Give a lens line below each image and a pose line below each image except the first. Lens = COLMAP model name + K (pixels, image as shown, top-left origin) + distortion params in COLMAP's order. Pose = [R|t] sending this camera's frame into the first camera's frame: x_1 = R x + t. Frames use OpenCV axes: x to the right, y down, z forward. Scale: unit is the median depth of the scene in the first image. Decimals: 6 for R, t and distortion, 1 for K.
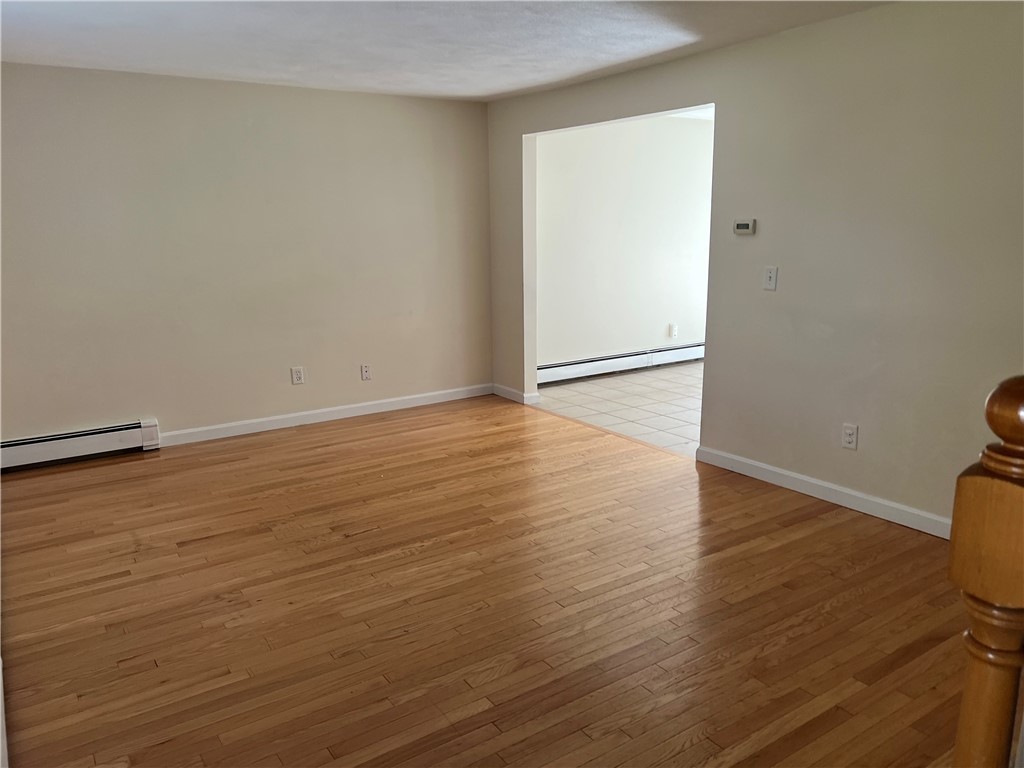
lens RADIAL K [[770.2, 0, 512.5], [0, 770.2, 376.1], [0, 0, 1]] dist [0.030302, -0.006083]
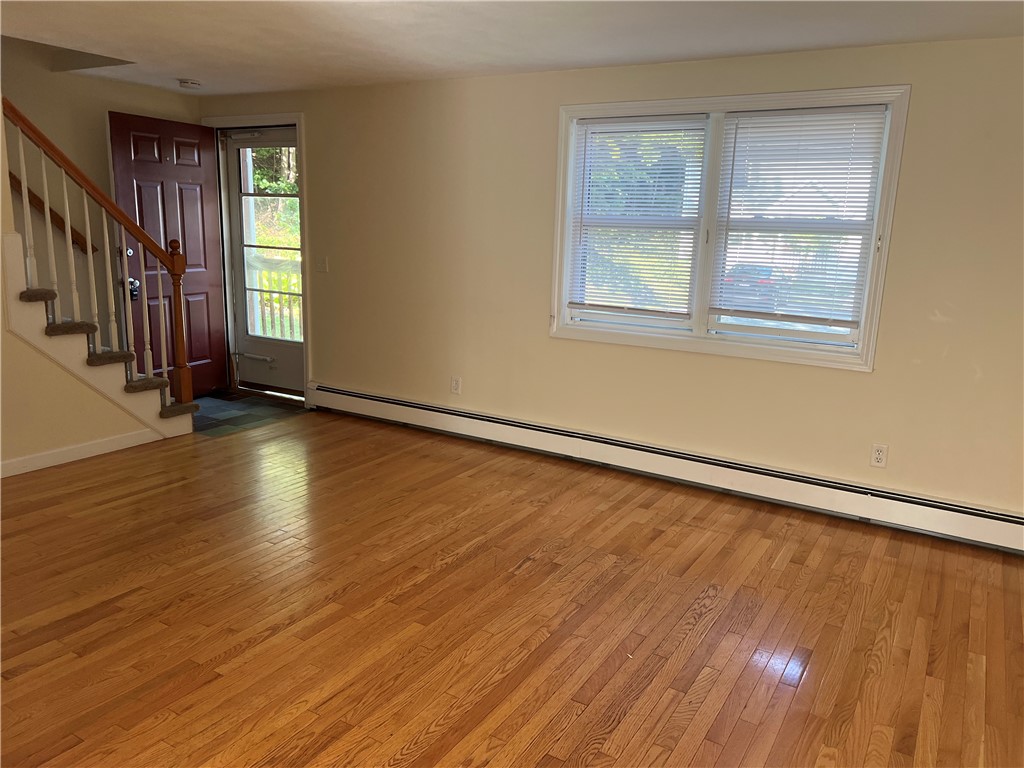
lens RADIAL K [[770.2, 0, 512.5], [0, 770.2, 376.1], [0, 0, 1]] dist [0.030302, -0.006083]
pose [[-0.909163, 0.060953, -0.411956, 0.181646], [-0.104602, 0.924091, 0.367579, -0.346128], [0.403090, 0.377280, -0.833773, 1.698132]]
